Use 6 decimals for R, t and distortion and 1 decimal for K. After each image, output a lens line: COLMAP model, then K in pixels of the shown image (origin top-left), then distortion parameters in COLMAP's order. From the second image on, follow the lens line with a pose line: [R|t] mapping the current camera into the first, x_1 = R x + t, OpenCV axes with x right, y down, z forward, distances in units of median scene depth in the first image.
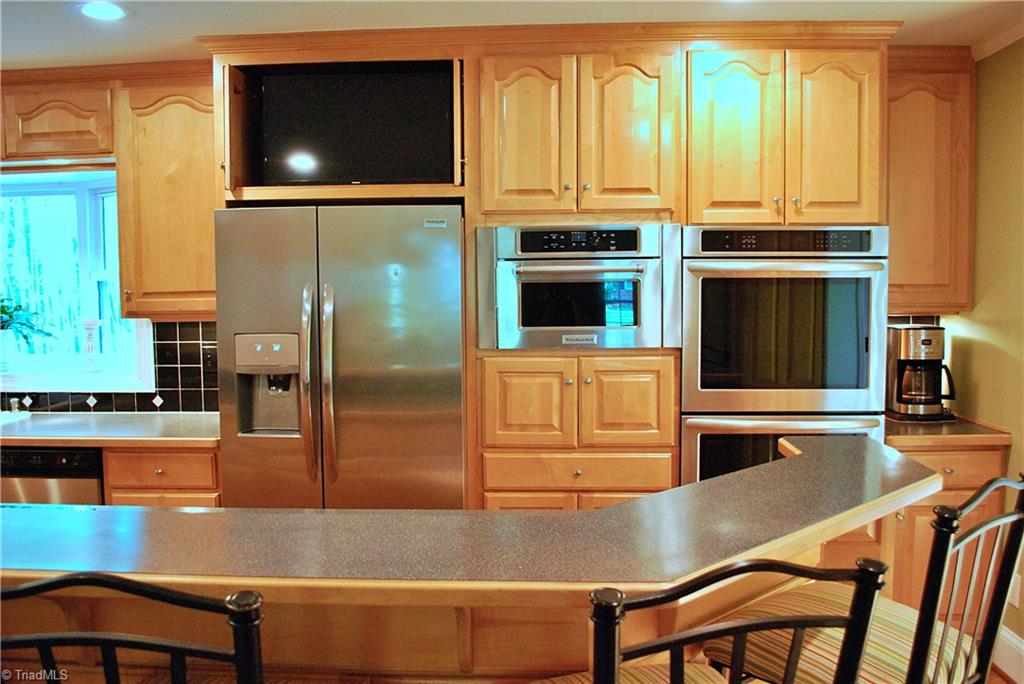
lens RADIAL K [[808.0, 0, 510.8], [0, 808.0, 349.1], [0, 0, 1]] dist [-0.077822, 0.006215]
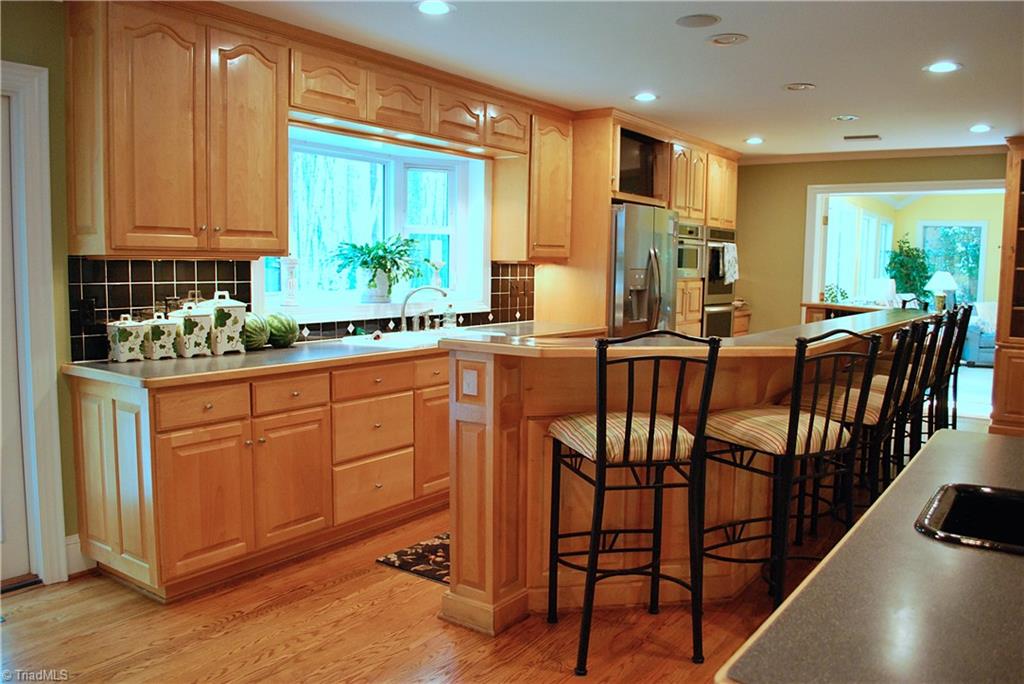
lens RADIAL K [[808.0, 0, 515.9], [0, 808.0, 342.0], [0, 0, 1]] dist [-0.077822, 0.006215]
pose [[0.550552, -0.064924, 0.832272, -1.685692], [0.025197, 0.997809, 0.061170, 0.020510], [-0.834420, -0.012707, 0.550982, 0.127717]]
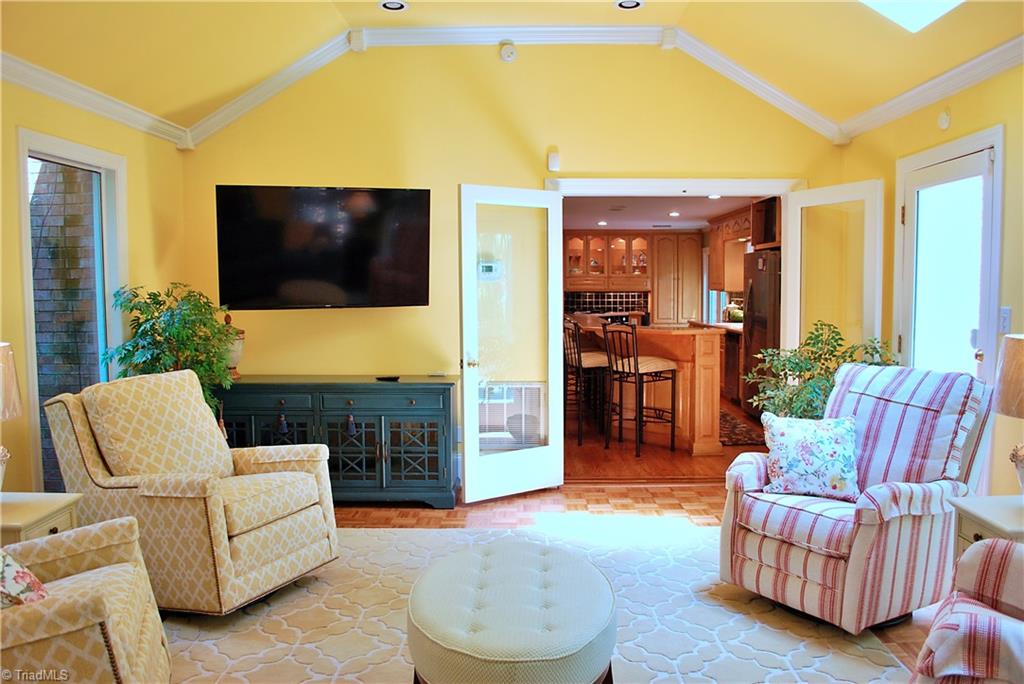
lens RADIAL K [[808.0, 0, 522.9], [0, 808.0, 344.2], [0, 0, 1]] dist [-0.077822, 0.006215]
pose [[0.016822, 0.082007, -0.996490, 2.114095], [-0.048164, 0.995540, 0.081116, -0.031844], [0.998698, 0.046630, 0.020697, 0.095522]]
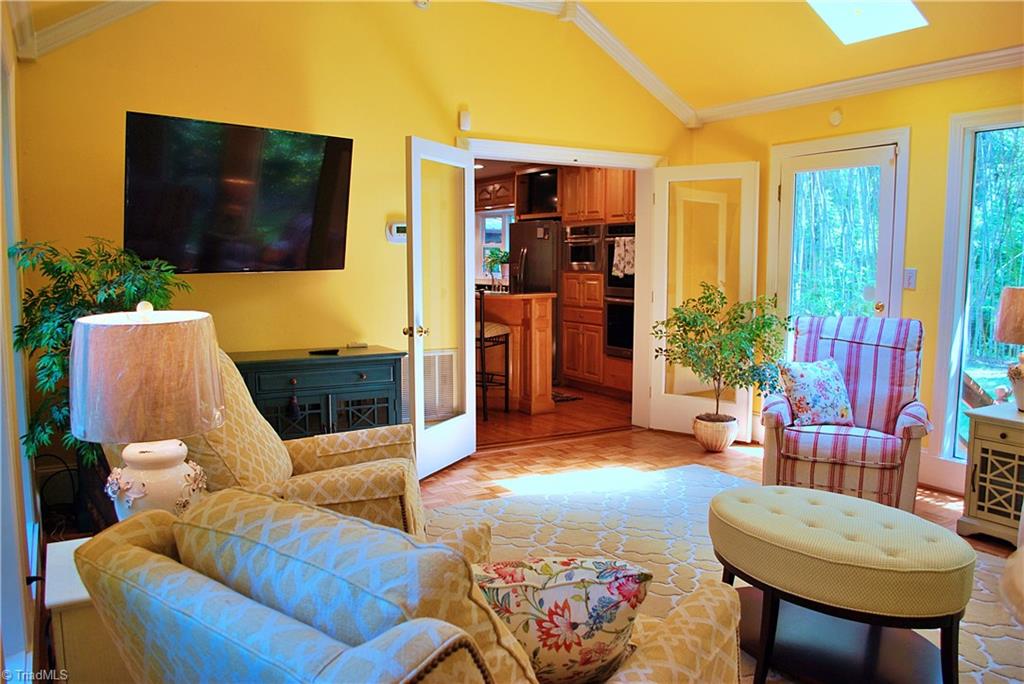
lens RADIAL K [[808.0, 0, 519.5], [0, 808.0, 344.5], [0, 0, 1]] dist [-0.077822, 0.006215]
pose [[0.528482, 0.101249, -0.842885, 1.900234], [-0.054376, 0.994861, 0.085411, 0.021872], [0.847201, 0.000694, 0.531272, -0.526413]]
